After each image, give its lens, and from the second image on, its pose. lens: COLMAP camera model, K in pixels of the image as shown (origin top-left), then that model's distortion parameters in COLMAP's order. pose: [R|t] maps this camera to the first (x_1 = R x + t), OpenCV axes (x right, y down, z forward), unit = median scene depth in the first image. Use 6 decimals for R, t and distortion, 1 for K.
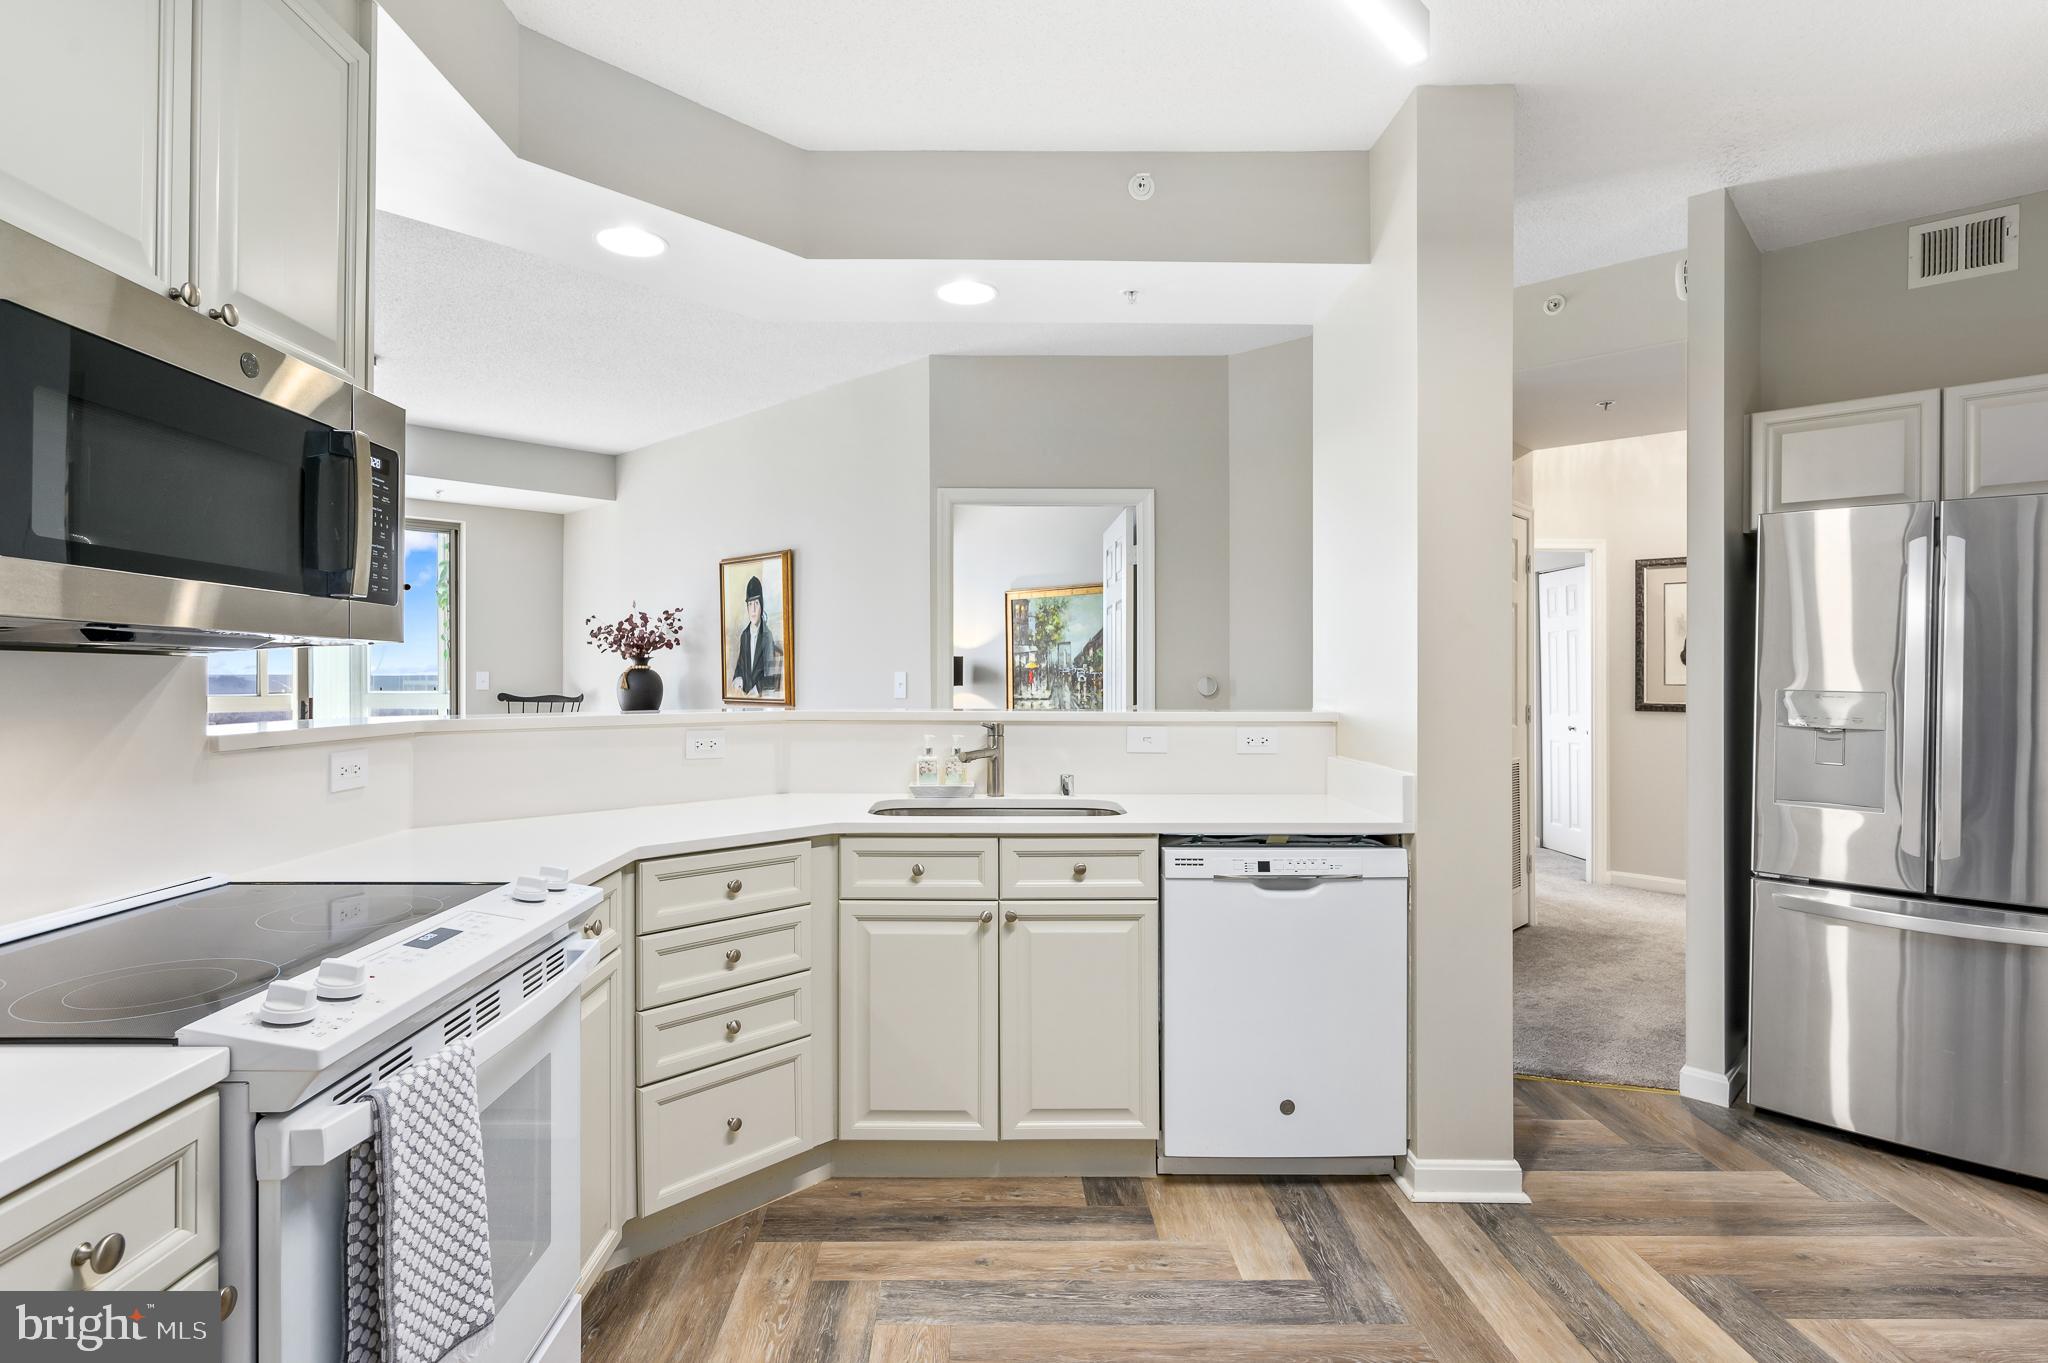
lens RADIAL K [[1035.5, 0, 994.0], [0, 1035.5, 690.0], [0, 0, 1]] dist [0.001872, -0.000670]
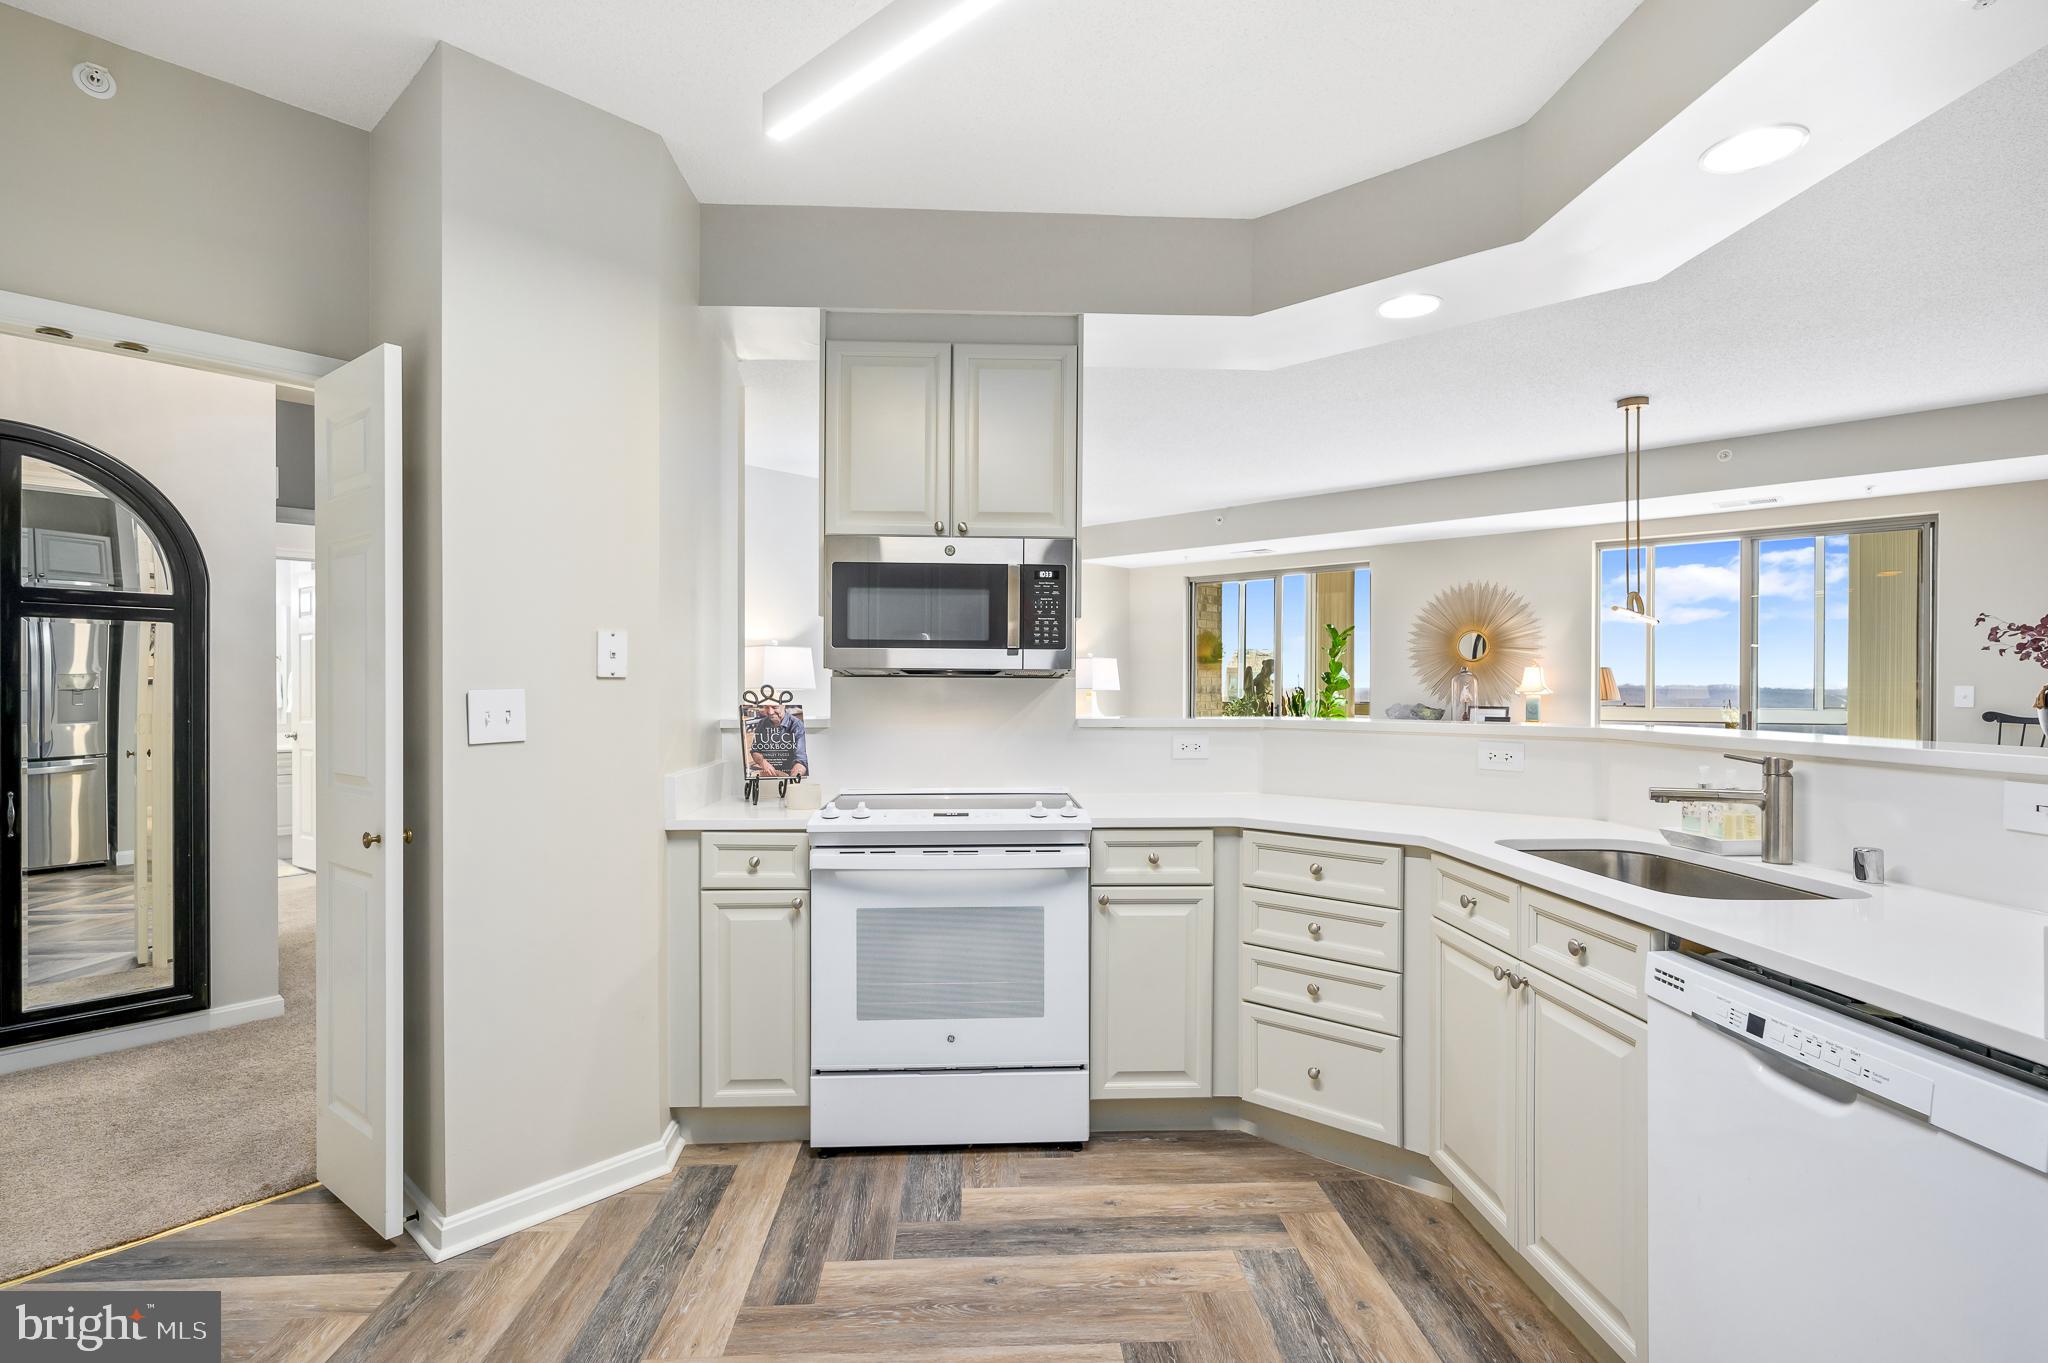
lens RADIAL K [[1035.5, 0, 1069.3], [0, 1035.5, 704.9], [0, 0, 1]] dist [0.001872, -0.000670]
pose [[0.040553, 0.013831, -0.999082, 0.840073], [-0.013335, 0.999823, 0.013300, -0.006550], [0.999088, 0.012784, 0.040730, 0.627311]]
